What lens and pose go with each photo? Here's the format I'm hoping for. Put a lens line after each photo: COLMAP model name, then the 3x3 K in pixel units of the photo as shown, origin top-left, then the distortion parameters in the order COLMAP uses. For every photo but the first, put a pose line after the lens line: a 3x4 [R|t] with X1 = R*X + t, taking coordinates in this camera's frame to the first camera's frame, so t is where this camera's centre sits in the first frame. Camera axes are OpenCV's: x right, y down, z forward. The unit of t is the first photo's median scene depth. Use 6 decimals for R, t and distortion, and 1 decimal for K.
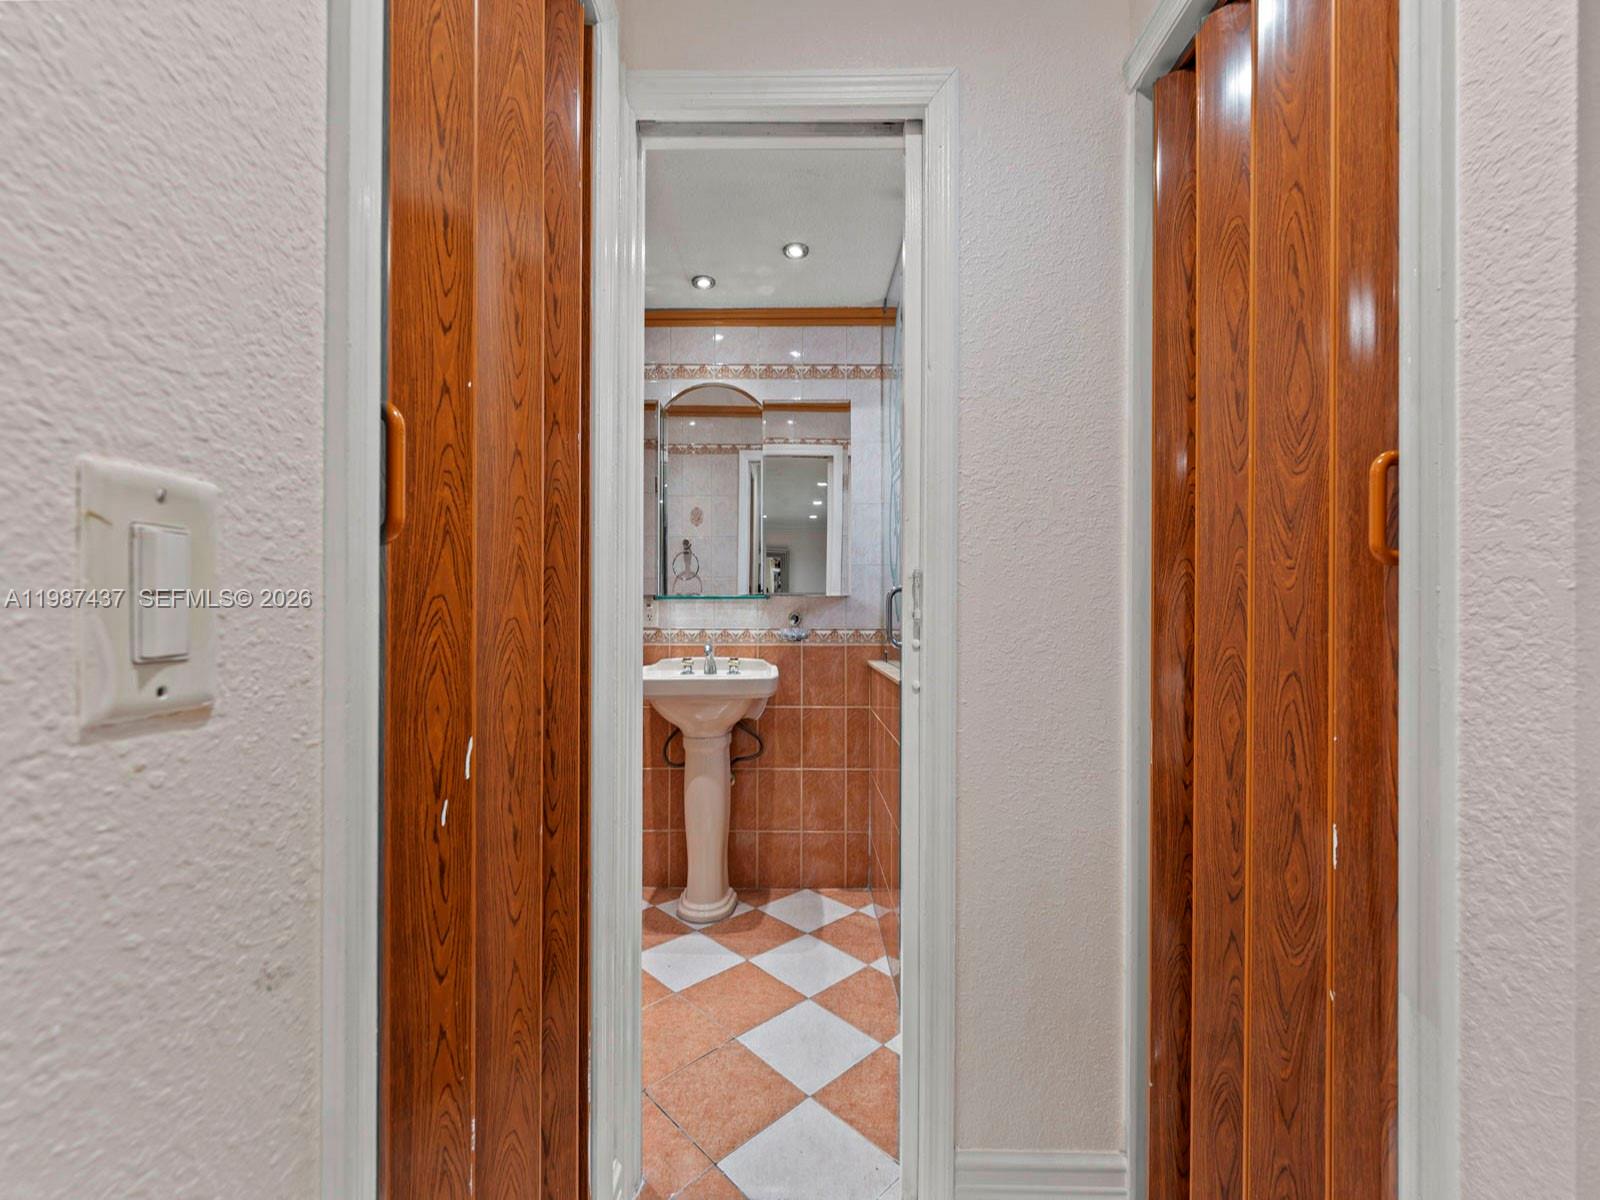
lens RADIAL K [[641.3, 0, 797.4], [0, 641.3, 614.1], [0, 0, 1]] dist [0.001664, 0.000149]
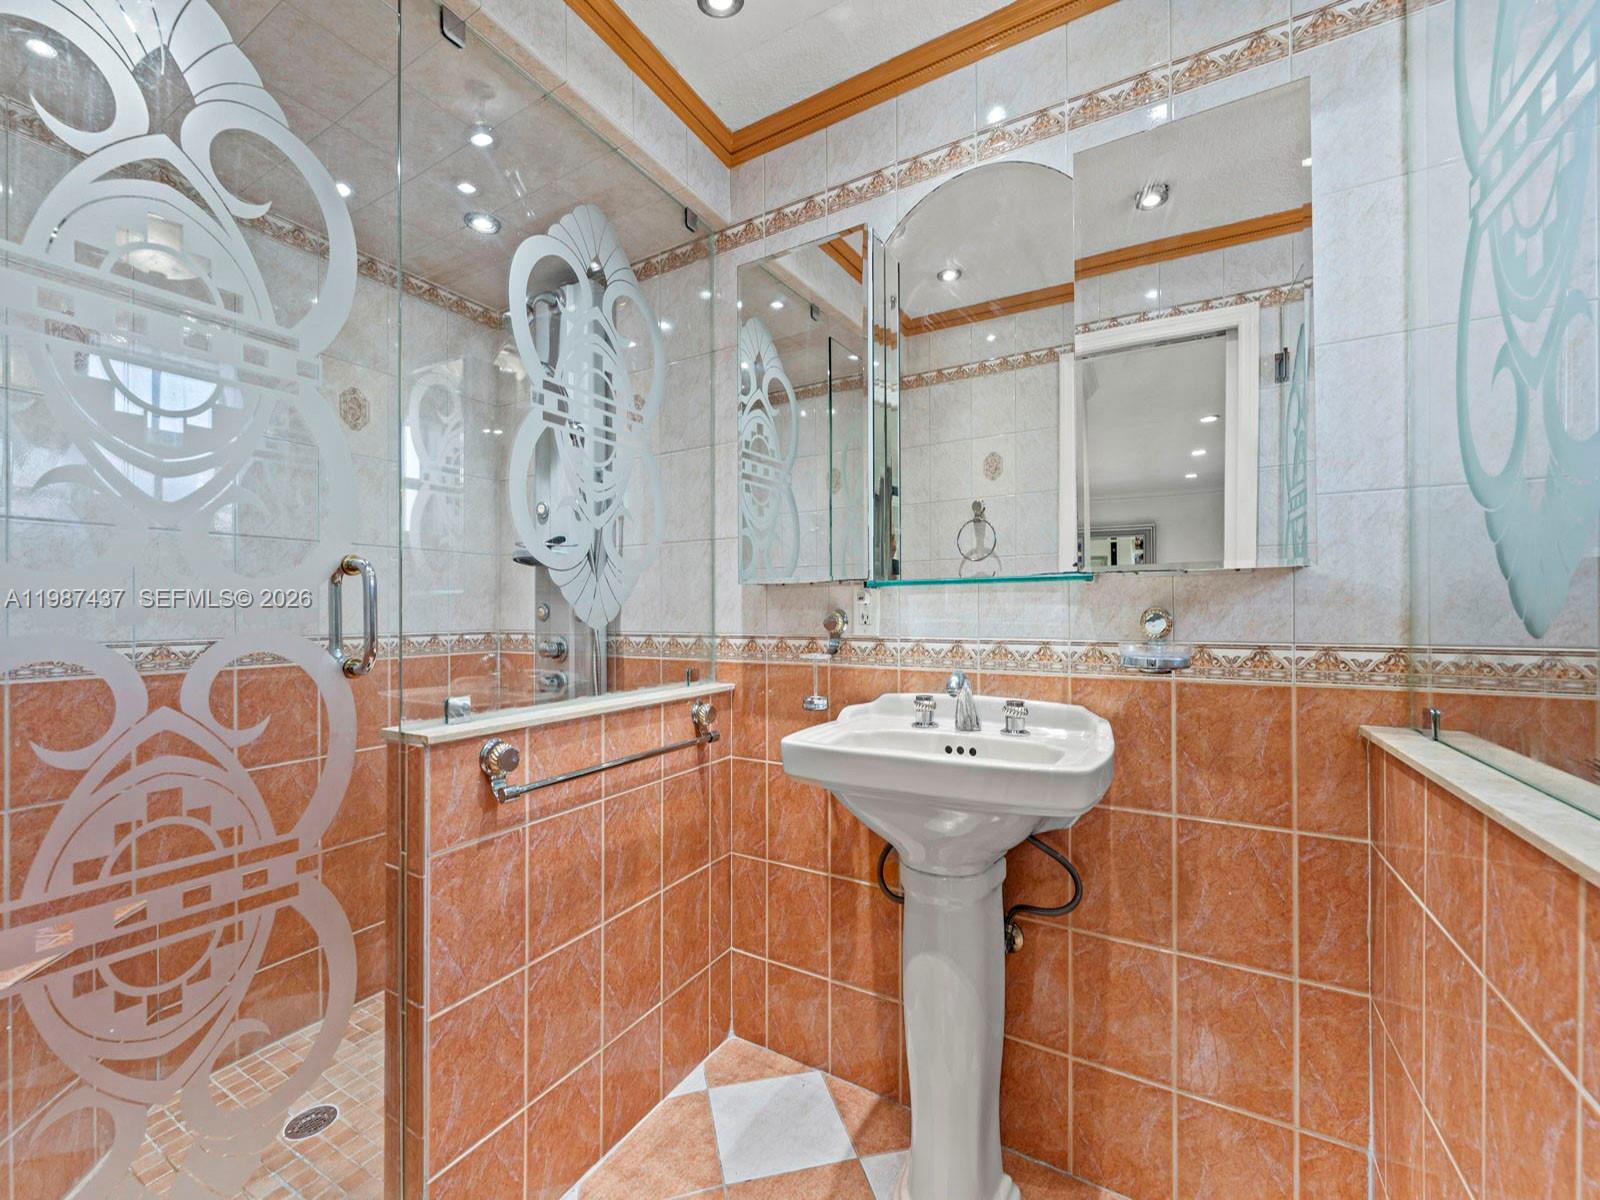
lens RADIAL K [[652.6, 0, 794.7], [0, 652.6, 610.3], [0, 0, 1]] dist [-0.002164, -0.000418]
pose [[0.865857, -0.005679, -0.500260, 0.005713], [0.005785, 0.999982, -0.001338, -0.002048], [0.500258, -0.001735, 0.865874, 0.466365]]
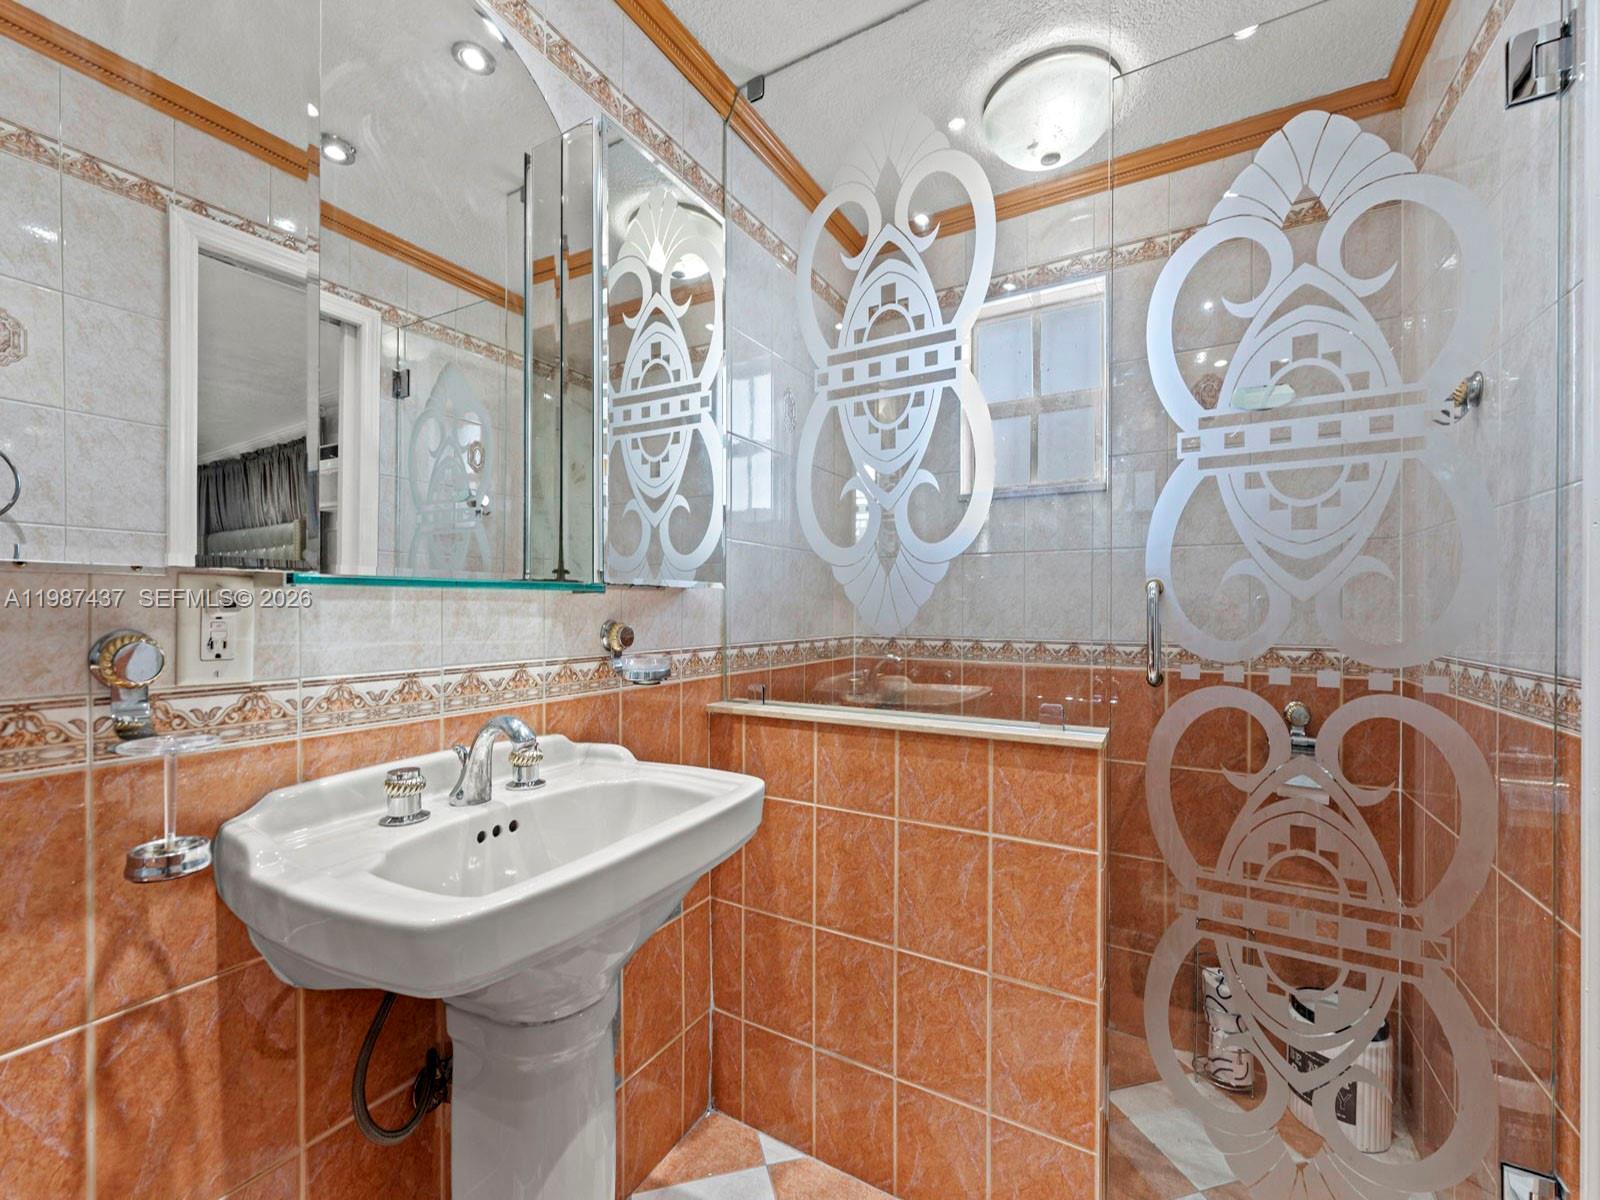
lens RADIAL K [[652.6, 0, 794.7], [0, 652.6, 610.3], [0, 0, 1]] dist [-0.002164, -0.000418]
pose [[0.498600, -0.002287, 0.866829, -0.346208], [-0.001415, 0.999993, 0.003452, -0.012250], [-0.866831, -0.002948, 0.498593, 0.650898]]
